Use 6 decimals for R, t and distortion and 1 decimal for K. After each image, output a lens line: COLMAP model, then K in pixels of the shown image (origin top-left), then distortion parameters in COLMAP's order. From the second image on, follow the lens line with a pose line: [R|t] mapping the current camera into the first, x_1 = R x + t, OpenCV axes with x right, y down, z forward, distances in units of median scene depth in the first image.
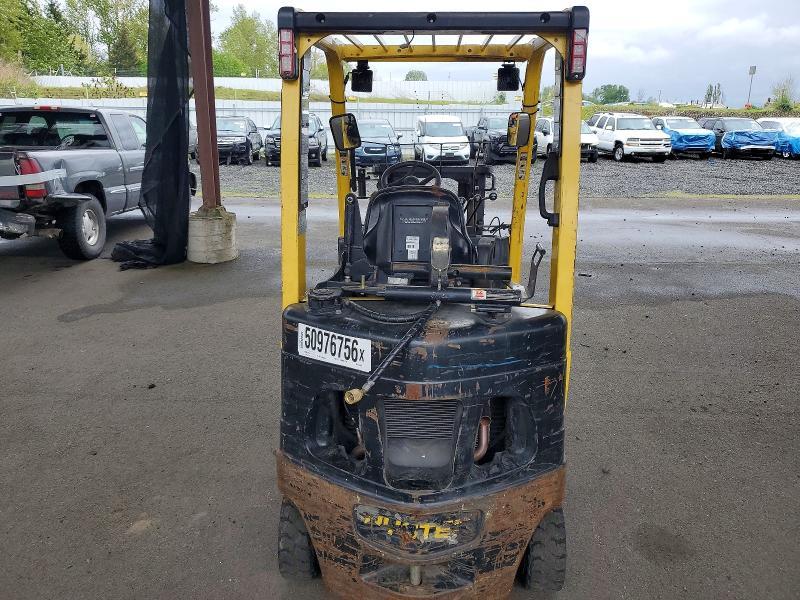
lens RADIAL K [[663.3, 0, 400.0], [0, 663.3, 300.0], [0, 0, 1]] dist [0.060722, -0.070091]
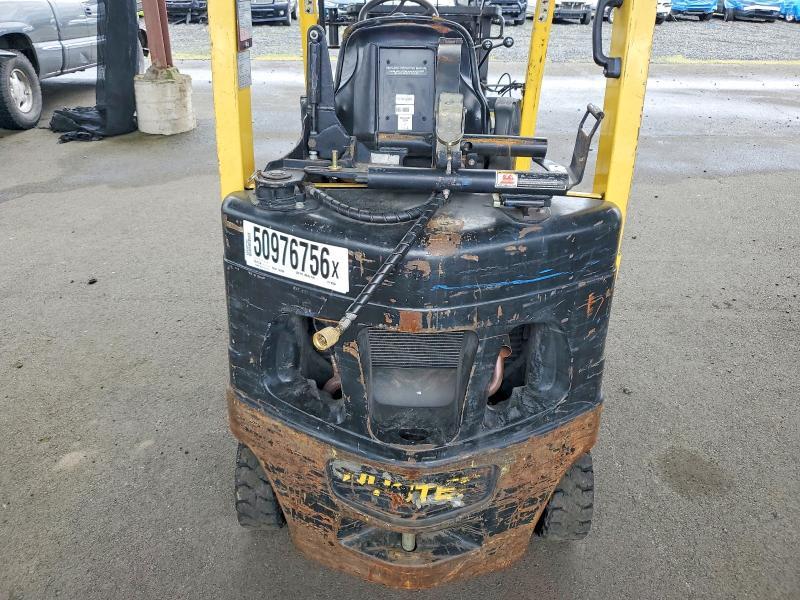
lens RADIAL K [[663.3, 0, 400.0], [0, 663.3, 300.0], [0, 0, 1]] dist [0.060722, -0.070091]
pose [[0.999451, -0.005573, 0.032670, -0.011168], [-0.000535, 0.982920, 0.184031, -0.011120], [-0.033138, -0.183948, 0.982377, 0.273769]]
